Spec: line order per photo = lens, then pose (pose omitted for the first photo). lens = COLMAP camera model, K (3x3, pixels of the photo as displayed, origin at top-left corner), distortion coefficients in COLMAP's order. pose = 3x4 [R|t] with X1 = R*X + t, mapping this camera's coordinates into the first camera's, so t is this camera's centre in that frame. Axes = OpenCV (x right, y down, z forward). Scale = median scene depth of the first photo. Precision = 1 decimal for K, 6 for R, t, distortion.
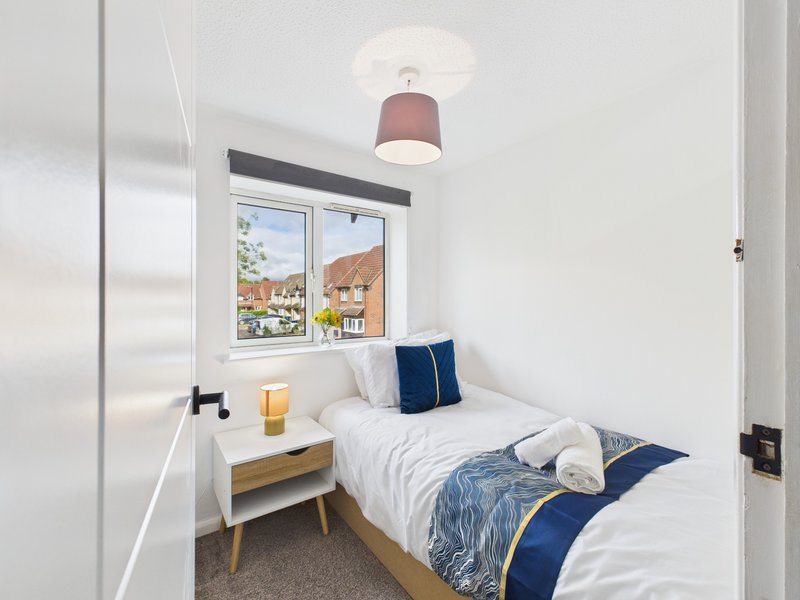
lens RADIAL K [[347.2, 0, 400.2], [0, 347.2, 296.2], [0, 0, 1]] dist [0.002499, 0.000256]
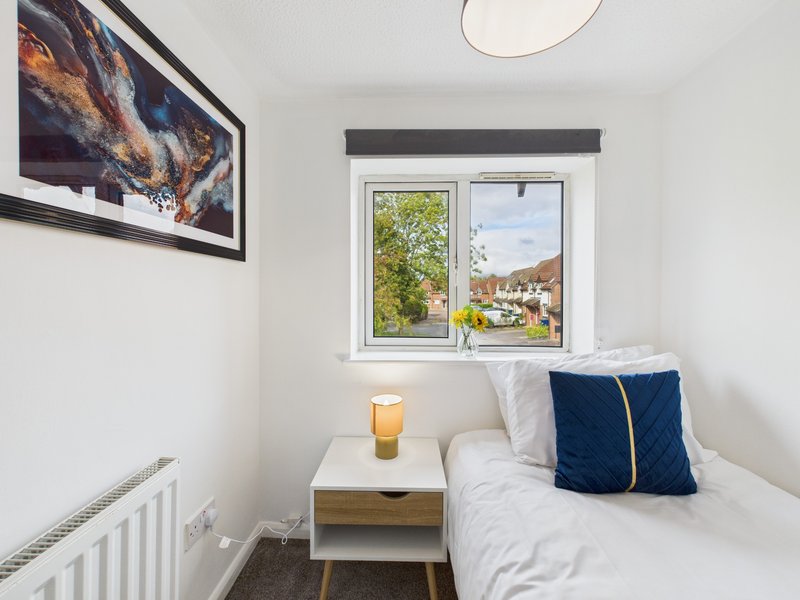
lens RADIAL K [[319.6, 0, 402.4], [0, 319.6, 292.8], [0, 0, 1]] dist [0.000986, -0.000008]
pose [[0.798387, 0.003922, -0.602132, 0.111465], [-0.000342, 0.999982, 0.006061, -0.000029], [0.602145, -0.004633, 0.798373, 0.353790]]
